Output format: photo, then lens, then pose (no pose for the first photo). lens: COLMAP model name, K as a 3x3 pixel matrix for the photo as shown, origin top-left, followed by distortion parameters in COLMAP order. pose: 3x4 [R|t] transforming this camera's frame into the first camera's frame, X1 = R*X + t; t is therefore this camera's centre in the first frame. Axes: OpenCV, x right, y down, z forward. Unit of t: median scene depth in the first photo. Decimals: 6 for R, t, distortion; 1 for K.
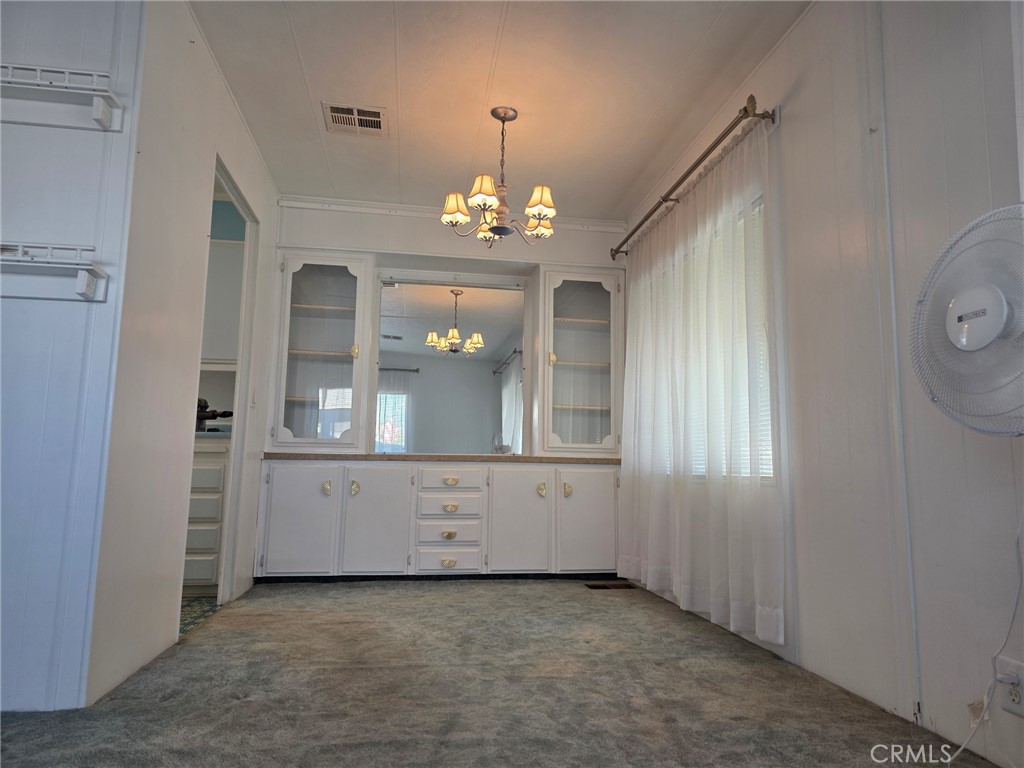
lens RADIAL K [[685.8, 0, 521.8], [0, 685.8, 384.0], [0, 0, 1]] dist [0.044708, -0.029906]
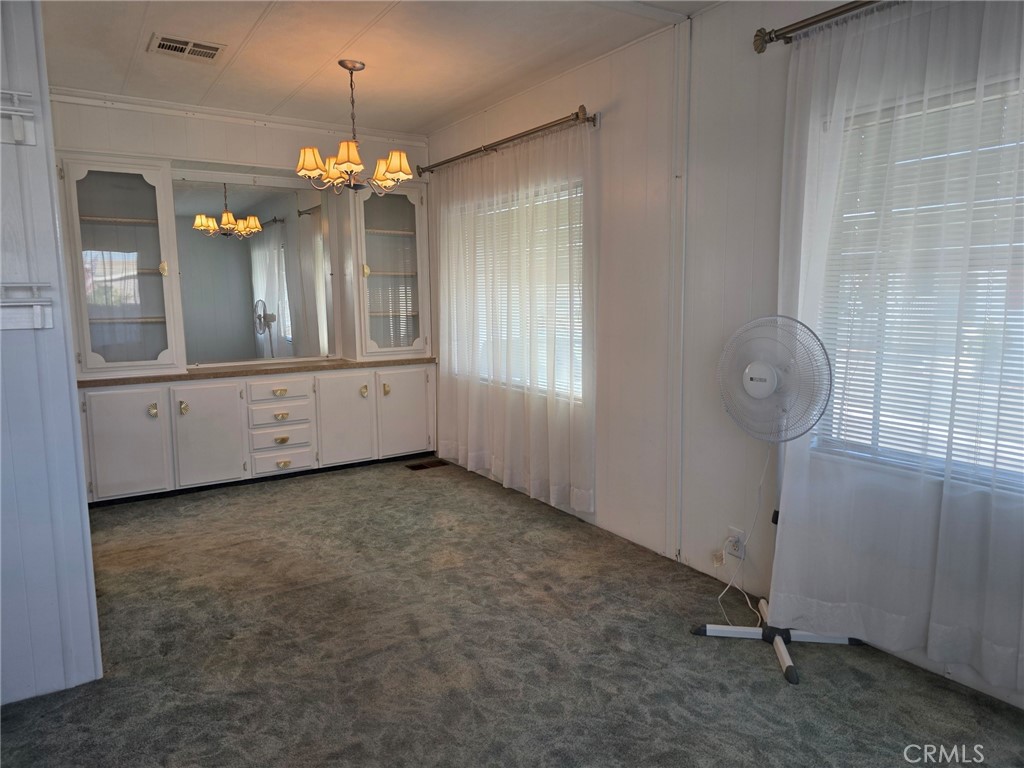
lens RADIAL K [[685.8, 0, 522.5], [0, 685.8, 379.4], [0, 0, 1]] dist [0.044708, -0.029906]
pose [[0.910638, -0.075883, 0.406177, -0.282204], [-0.031528, 0.967367, 0.251411, -0.232577], [-0.412000, -0.241750, 0.878529, -0.142474]]
